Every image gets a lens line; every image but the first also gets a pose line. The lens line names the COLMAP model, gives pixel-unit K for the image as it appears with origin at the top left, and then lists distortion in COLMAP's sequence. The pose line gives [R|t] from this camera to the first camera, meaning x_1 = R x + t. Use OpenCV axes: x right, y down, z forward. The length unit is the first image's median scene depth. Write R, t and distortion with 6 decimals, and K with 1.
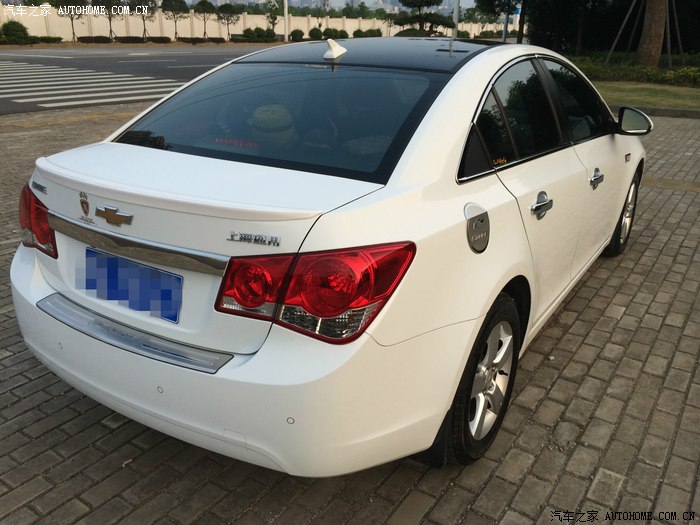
lens RADIAL K [[601.3, 0, 355.8], [0, 601.3, 267.9], [0, 0, 1]] dist [0.076835, -0.113436]
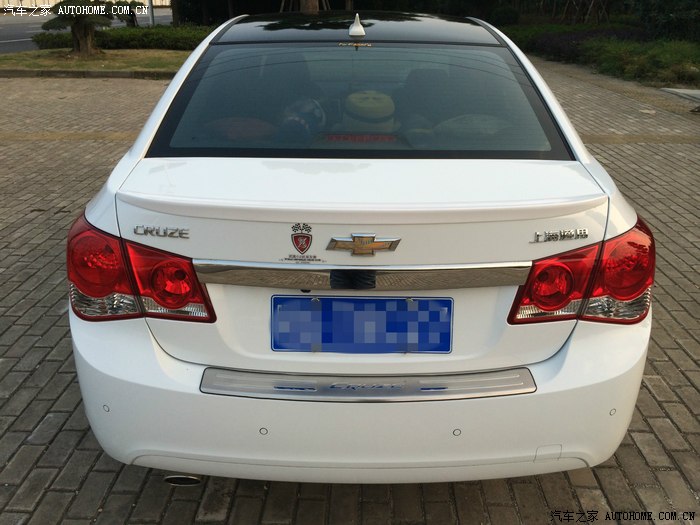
lens RADIAL K [[604.1, 0, 350.0], [0, 604.1, 262.5], [0, 0, 1]] dist [0.071988, -0.111423]
pose [[0.841240, -0.211287, 0.497668, -0.827339], [0.194807, 0.977105, 0.085538, -0.136514], [-0.504347, 0.024991, 0.863139, 0.328911]]
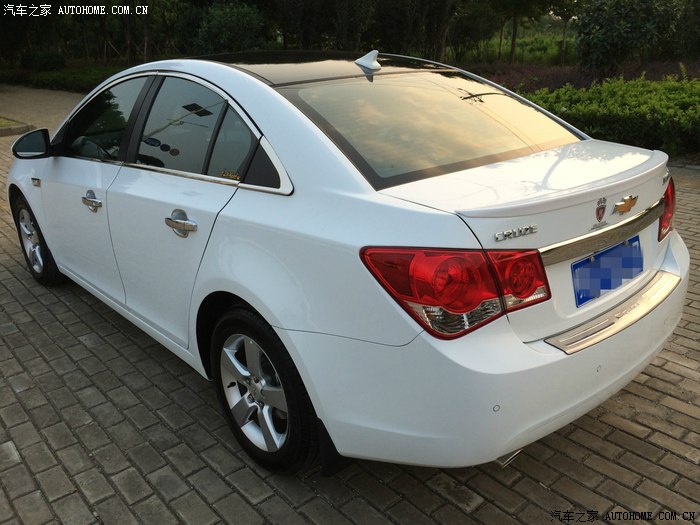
lens RADIAL K [[601.3, 0, 355.8], [0, 601.3, 267.9], [0, 0, 1]] dist [0.076835, -0.113436]
pose [[0.261422, -0.342947, 0.902245, -1.587316], [0.376999, 0.896781, 0.231636, -0.430661], [-0.888555, 0.279590, 0.363729, 1.082024]]
